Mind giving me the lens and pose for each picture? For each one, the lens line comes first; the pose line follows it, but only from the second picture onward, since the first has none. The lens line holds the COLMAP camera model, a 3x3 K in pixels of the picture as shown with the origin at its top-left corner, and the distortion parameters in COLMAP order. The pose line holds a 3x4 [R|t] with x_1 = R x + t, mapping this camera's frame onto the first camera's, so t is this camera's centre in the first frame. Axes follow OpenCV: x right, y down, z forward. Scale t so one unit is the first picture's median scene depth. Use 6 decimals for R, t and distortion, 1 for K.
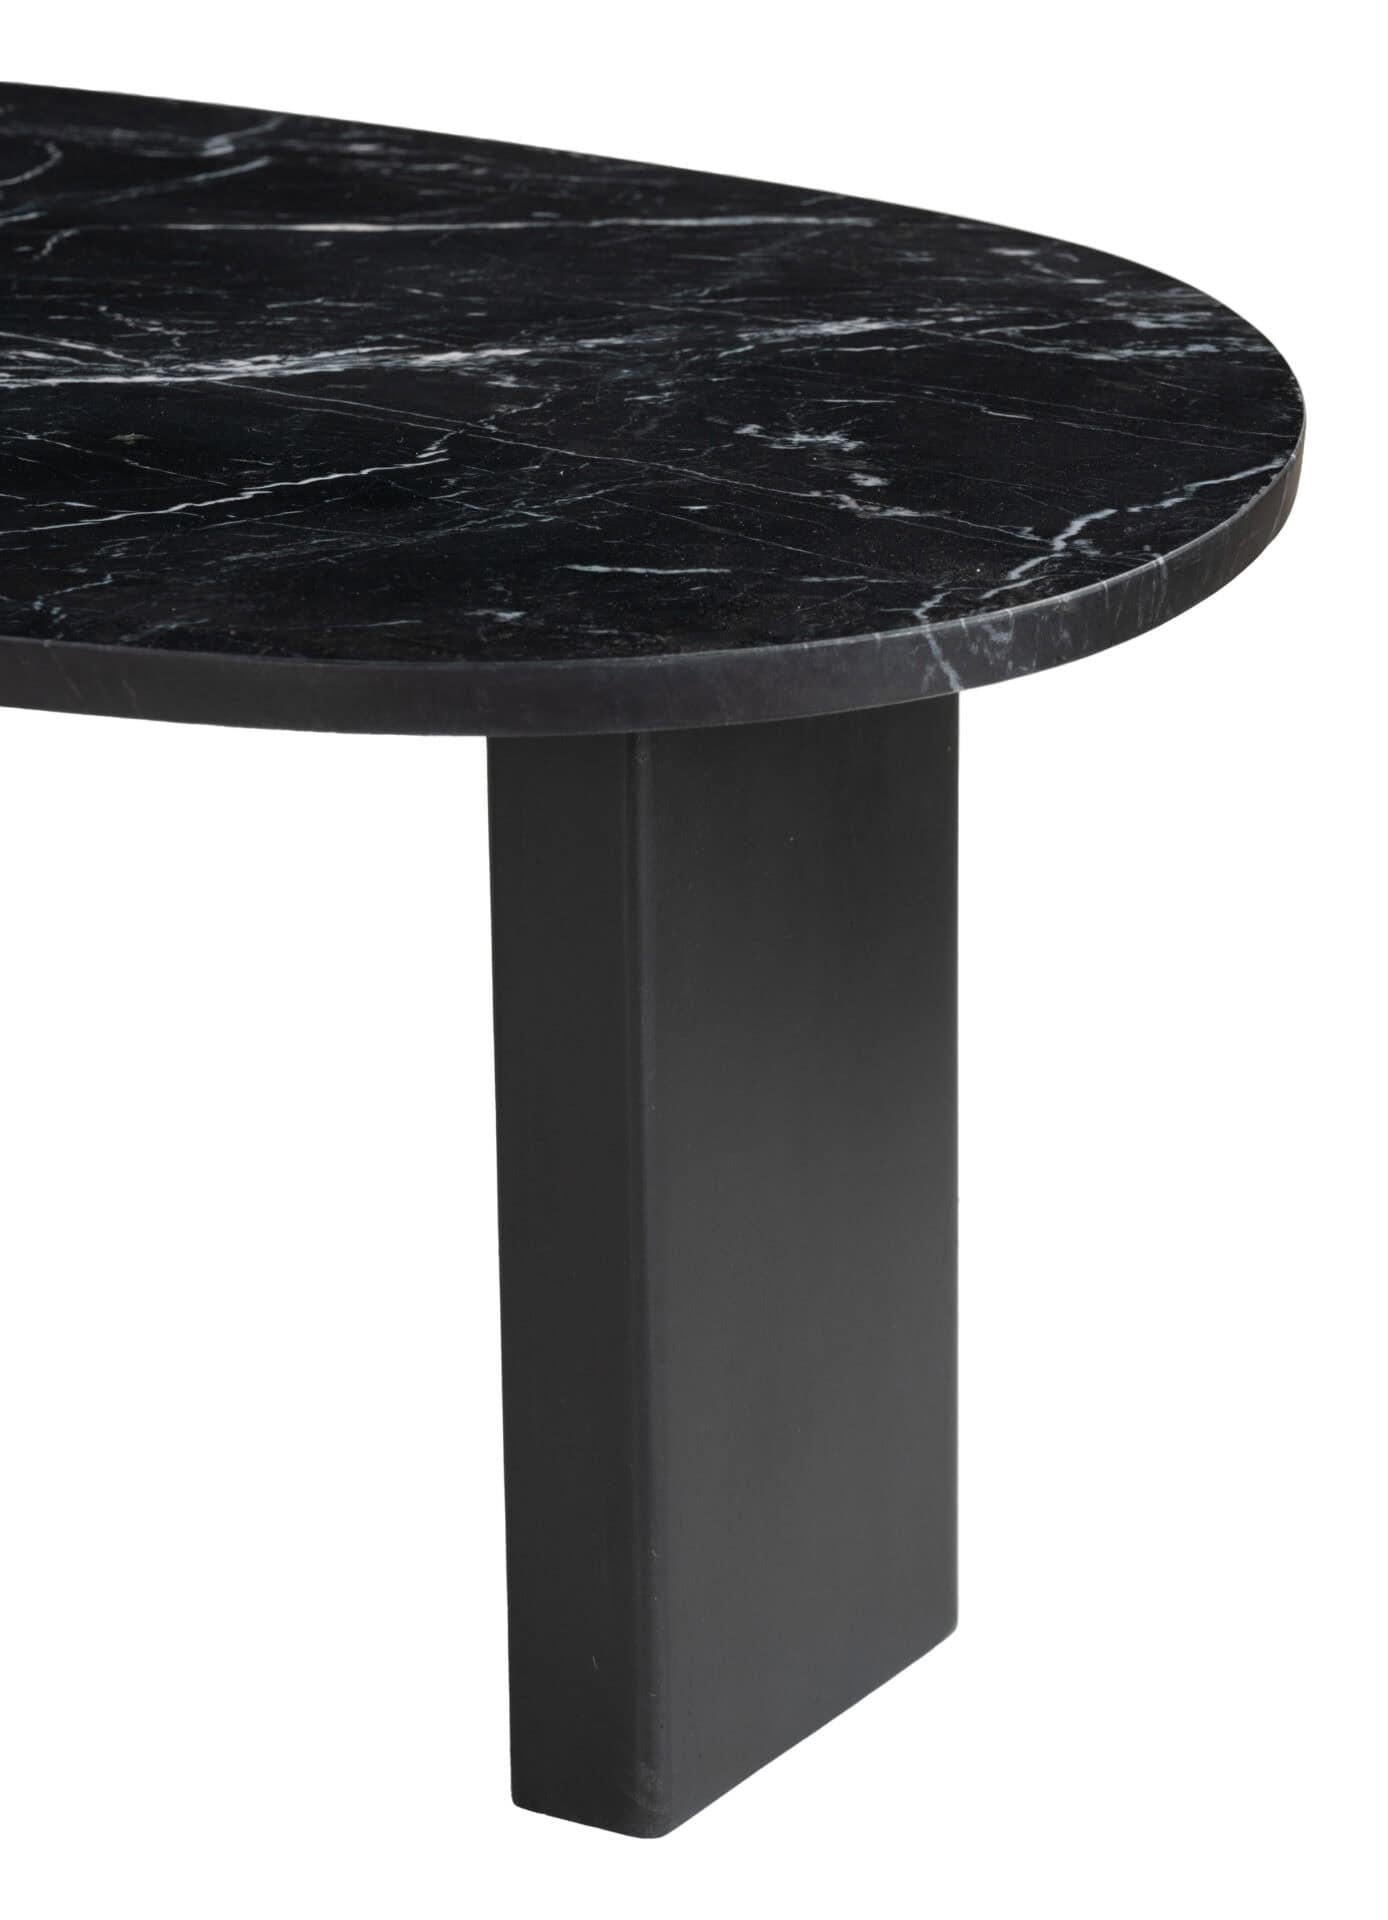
lens RADIAL K [[5486.0, 0, 696.3], [0, 5486.0, 959.5], [0, 0, 1]] dist [0.031125, 0.000000]
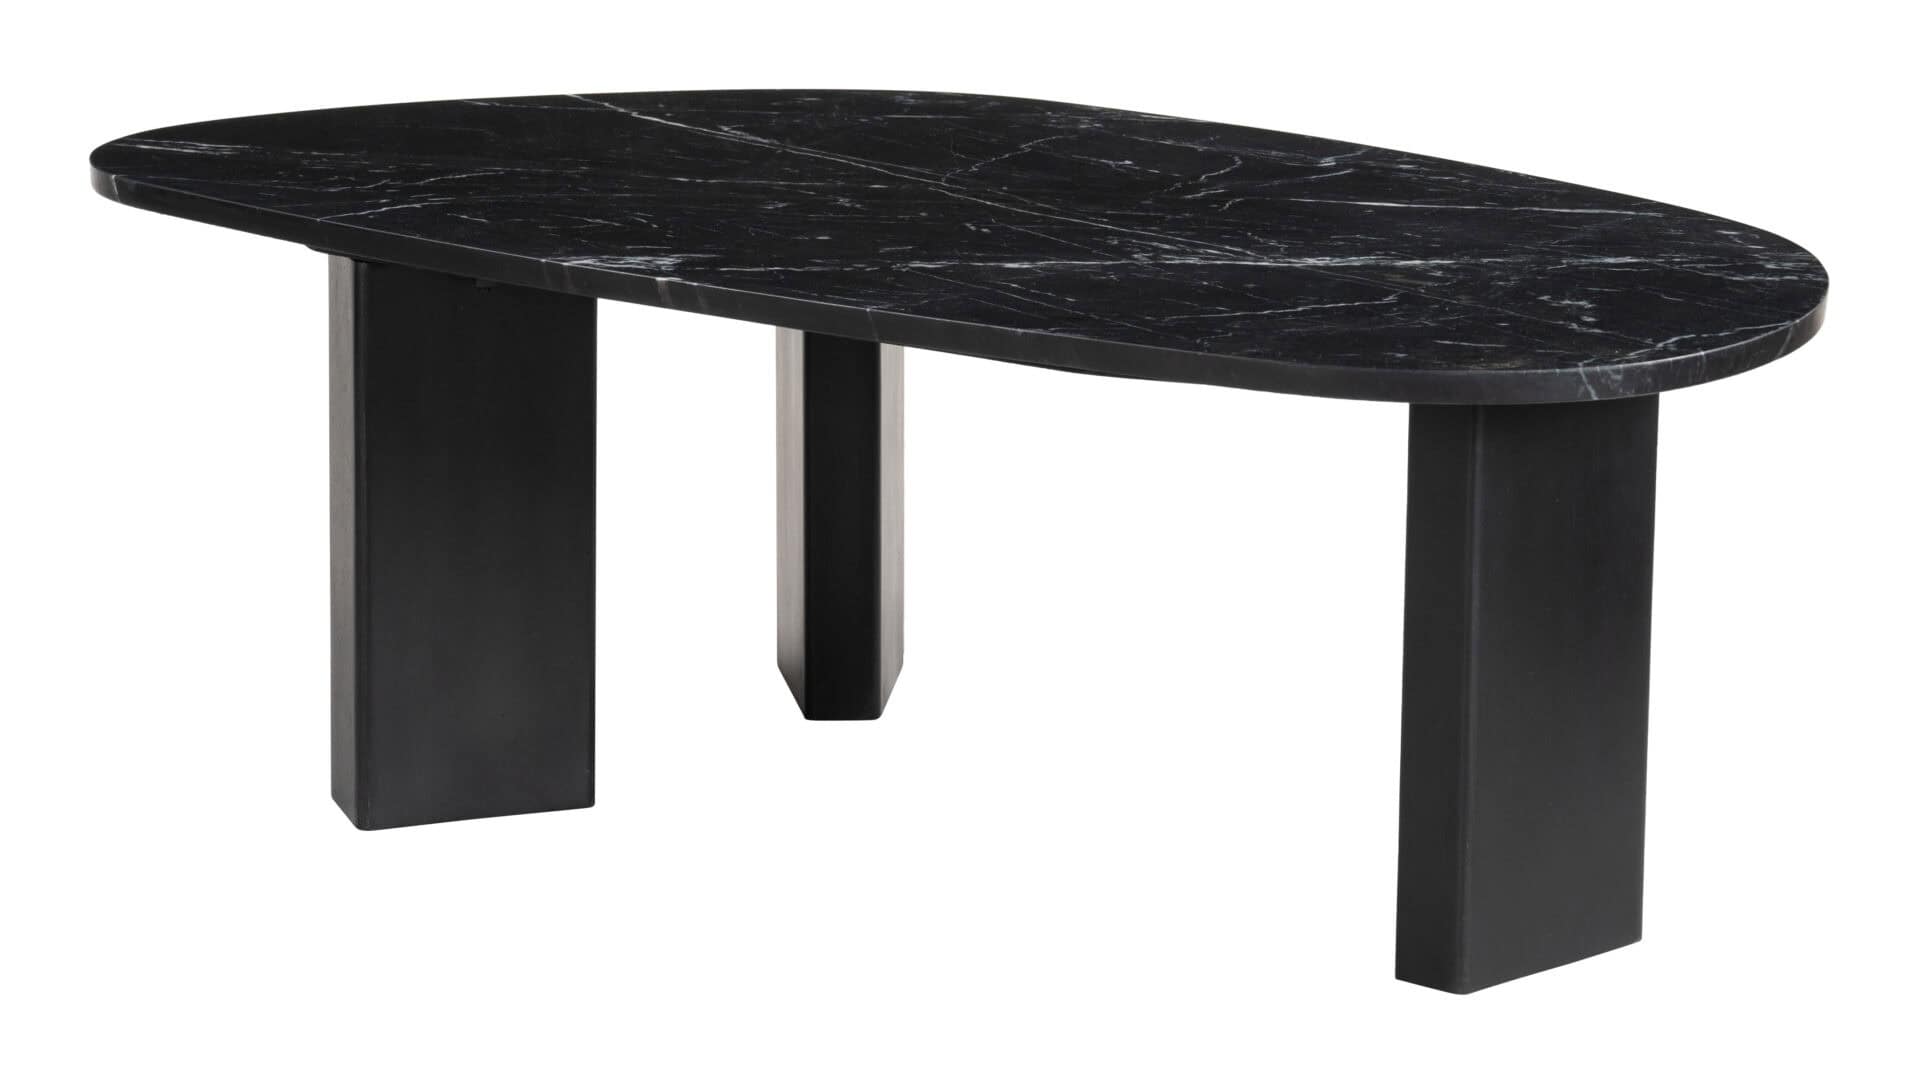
lens RADIAL K [[3616.9, 0, 959.0], [0, 3616.9, 542.5], [0, 0, 1]] dist [-0.017020, 0.000000]
pose [[0.979554, 0.067539, -0.189507, 0.051570], [-0.076081, 0.996371, -0.038160, 0.058538], [0.186242, 0.051798, 0.981137, -0.346100]]
